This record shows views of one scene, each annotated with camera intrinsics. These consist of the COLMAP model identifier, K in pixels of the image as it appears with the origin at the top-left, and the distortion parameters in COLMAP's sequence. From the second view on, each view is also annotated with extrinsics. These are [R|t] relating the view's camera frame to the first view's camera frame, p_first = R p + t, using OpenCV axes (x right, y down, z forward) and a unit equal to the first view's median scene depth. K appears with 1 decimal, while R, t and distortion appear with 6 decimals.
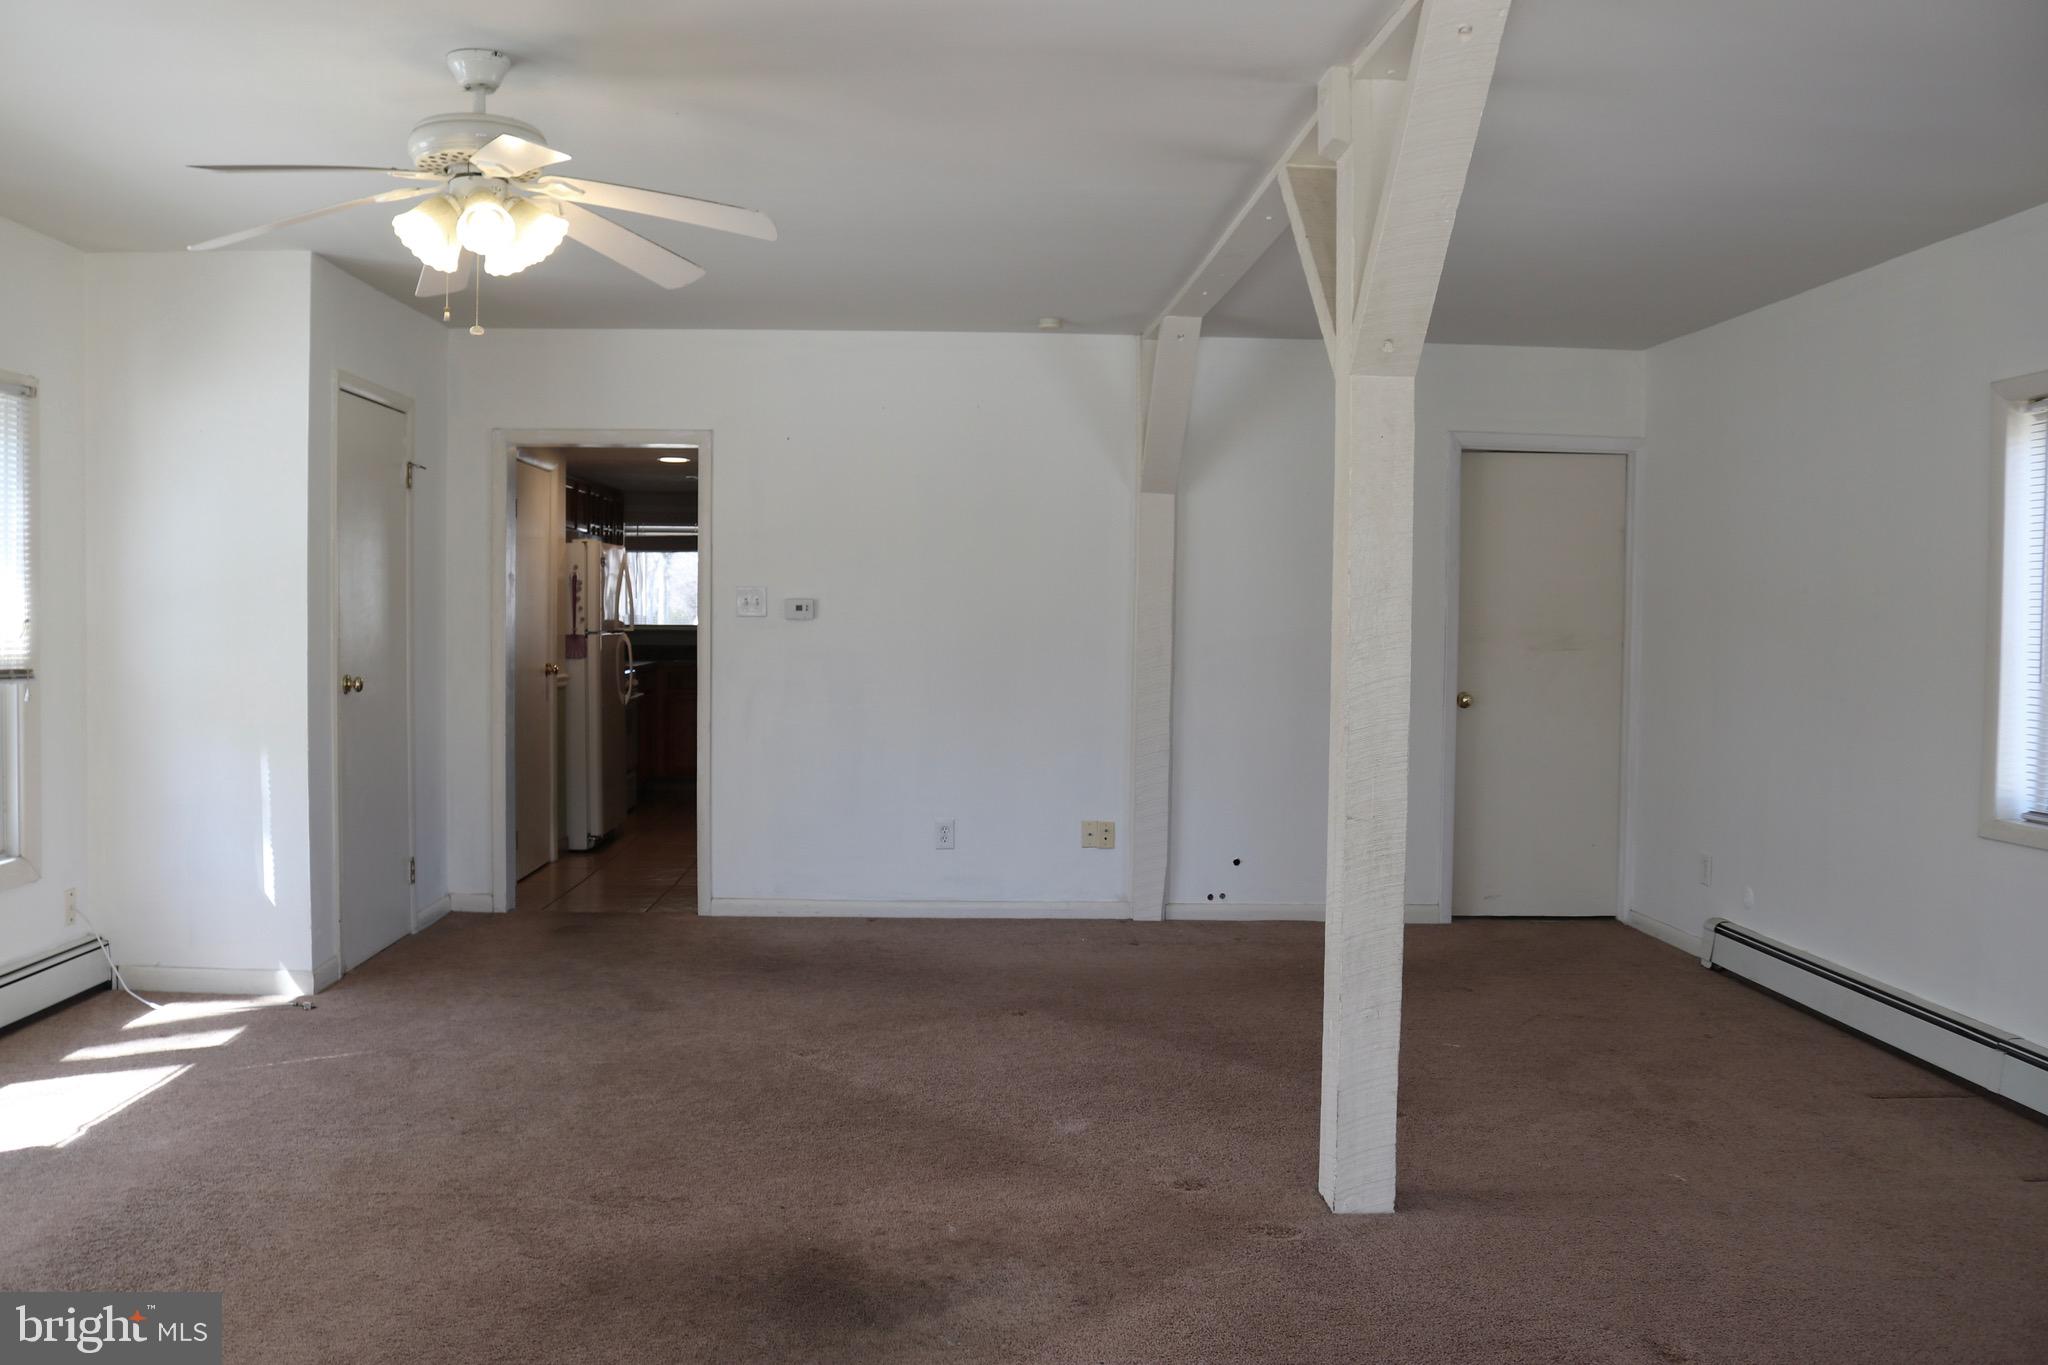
lens RADIAL K [[1690.3, 0, 997.2], [0, 1690.3, 677.0], [0, 0, 1]] dist [-0.152990, 0.127635]
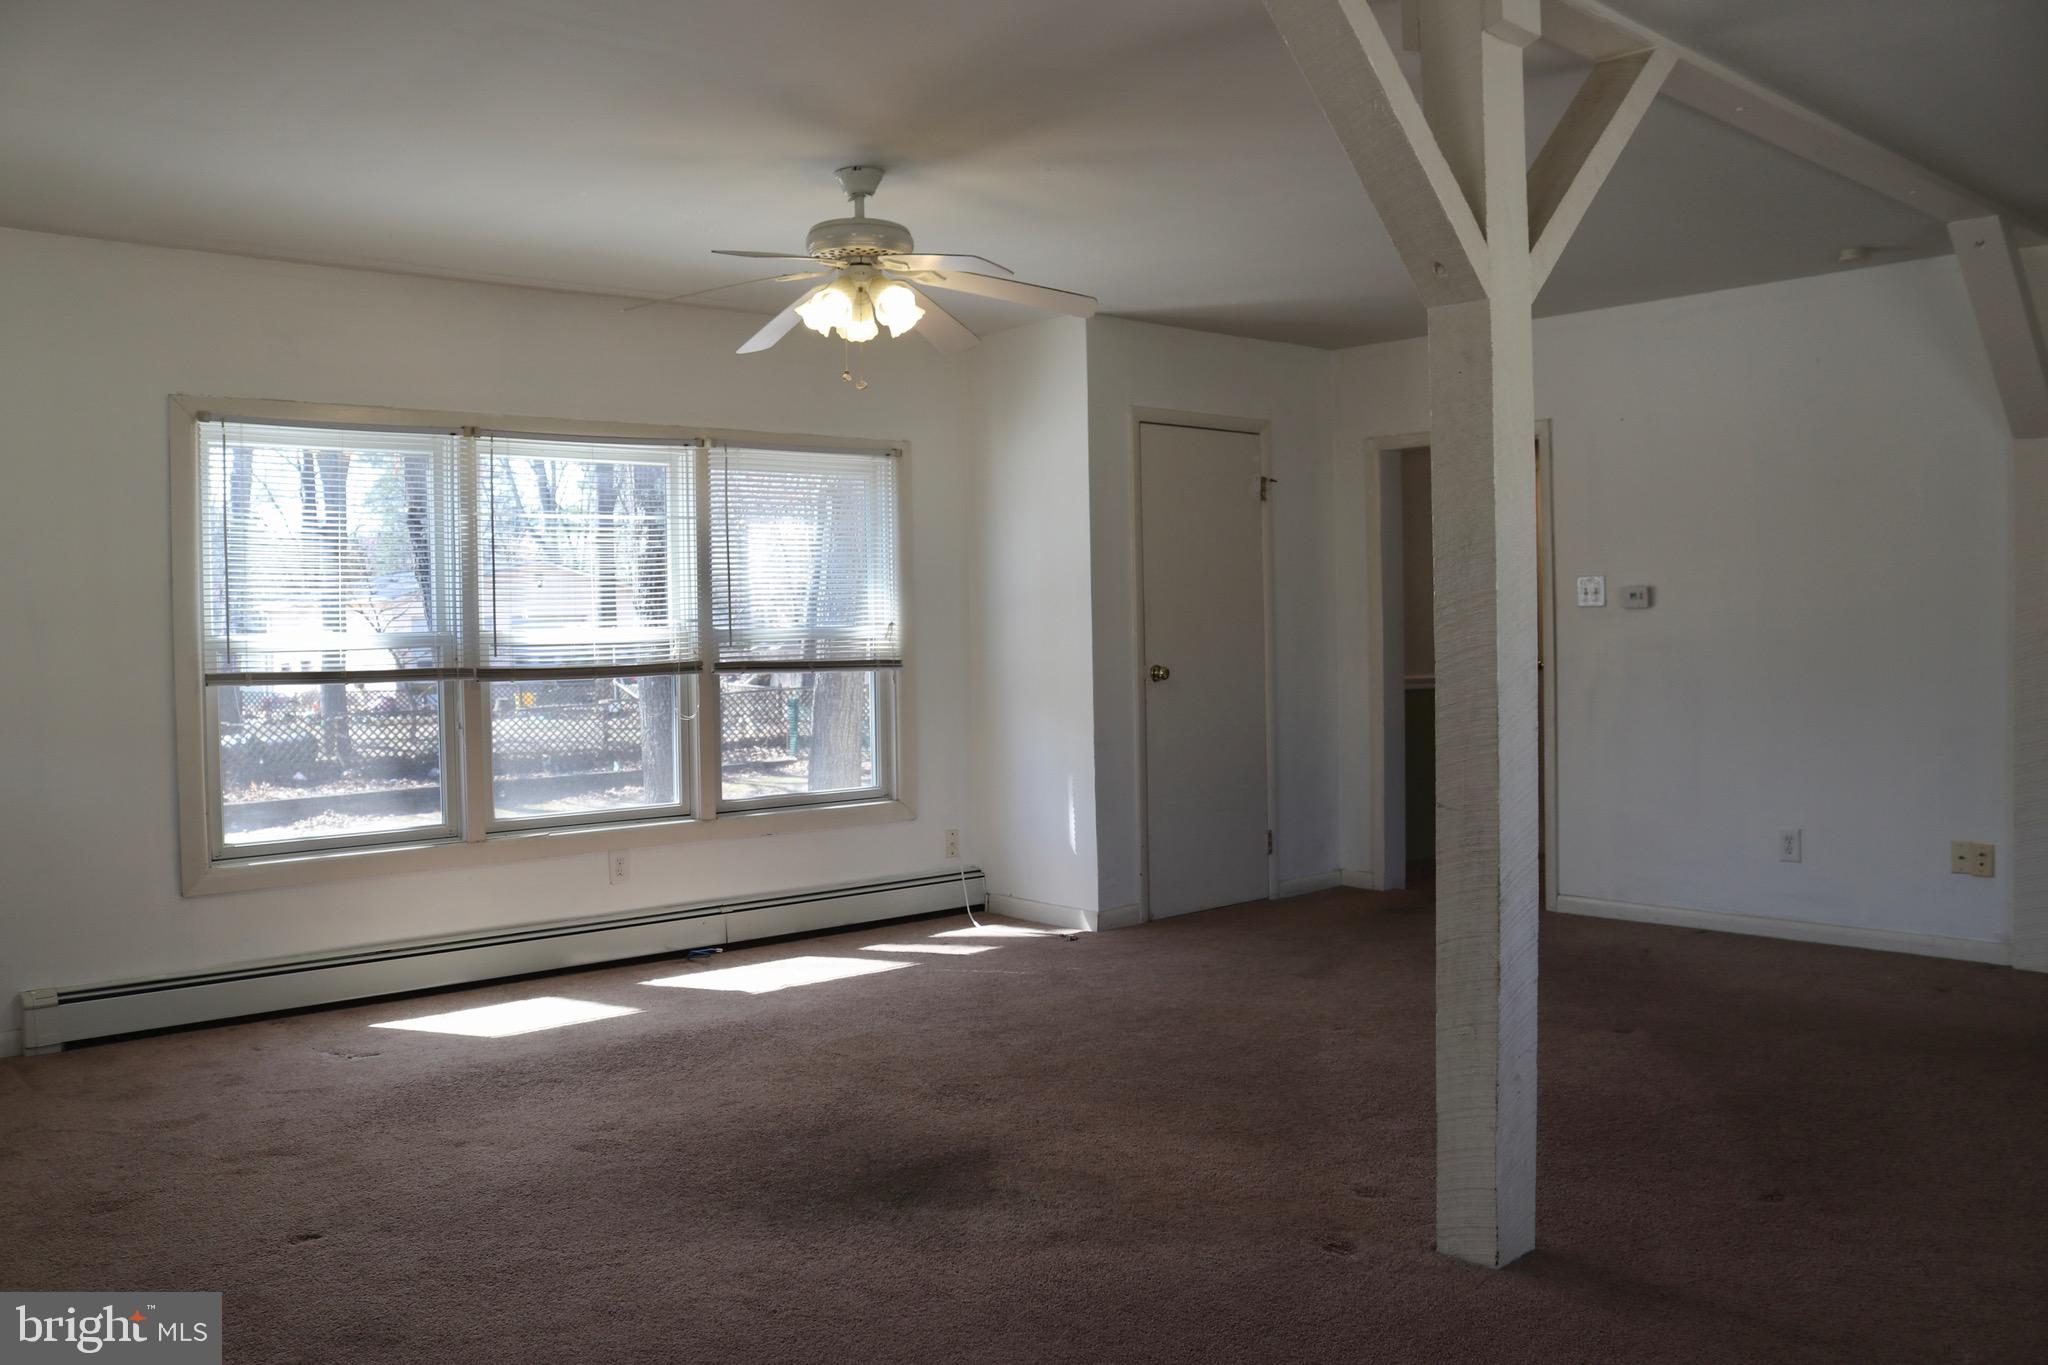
lens RADIAL K [[1690.3, 0, 997.2], [0, 1690.3, 677.0], [0, 0, 1]] dist [-0.152990, 0.127635]
pose [[0.629790, -0.000484, -0.776766, 0.434681], [-0.004732, 0.999979, -0.004460, 0.012221], [0.776751, 0.006485, 0.629774, 0.151462]]
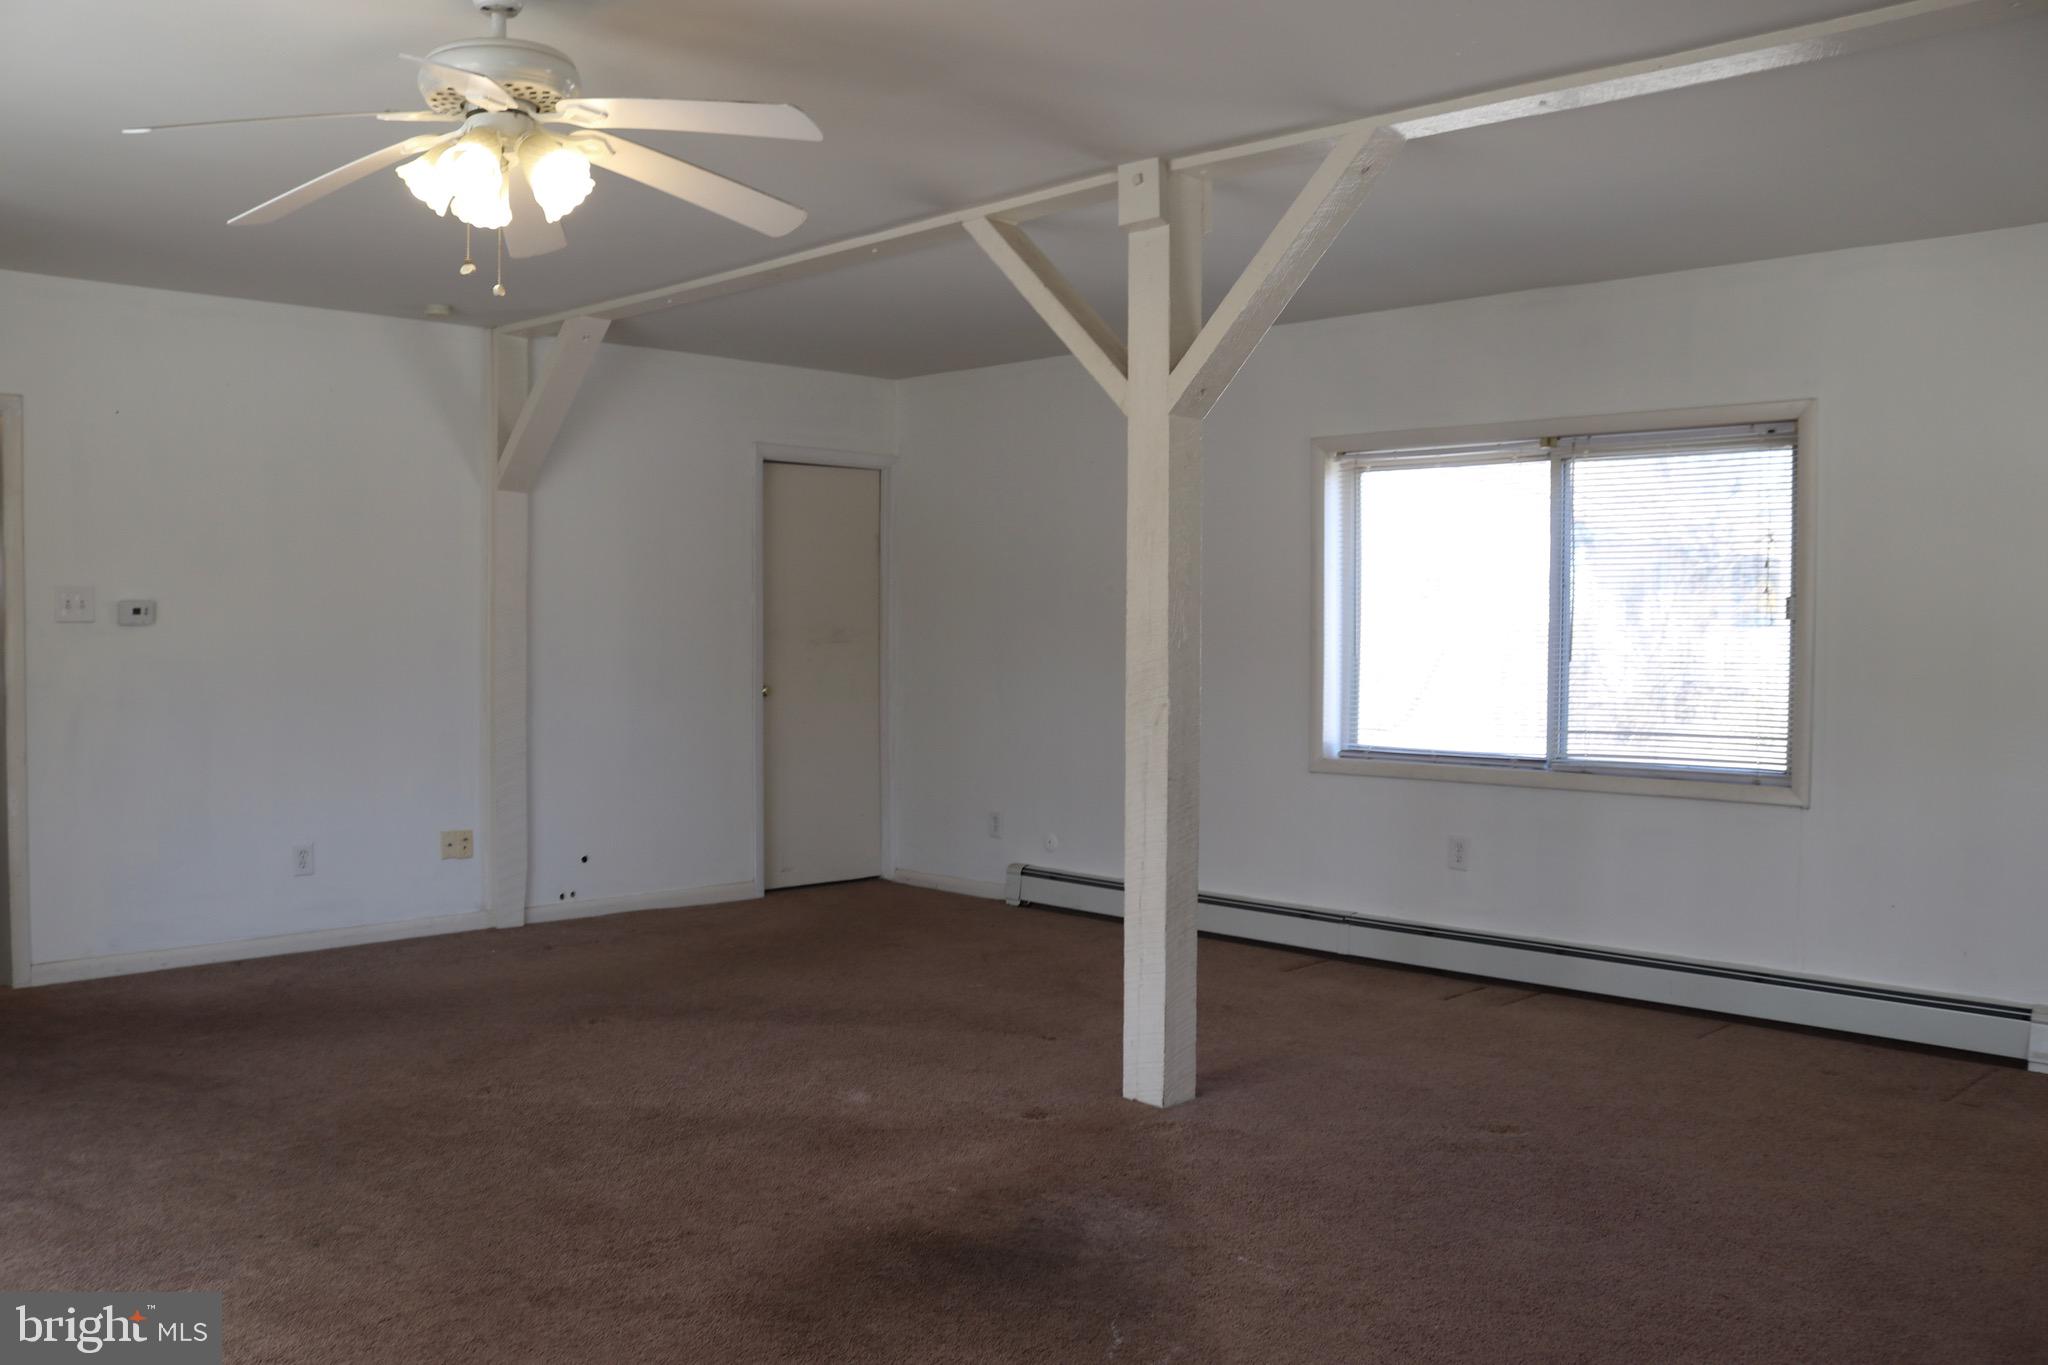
lens RADIAL K [[1690.3, 0, 997.2], [0, 1690.3, 677.0], [0, 0, 1]] dist [-0.152990, 0.127635]
pose [[0.733566, -0.032025, 0.678863, -0.411108], [0.030999, 0.999426, 0.013650, -0.006203], [-0.678911, 0.011031, 0.734138, 0.108012]]
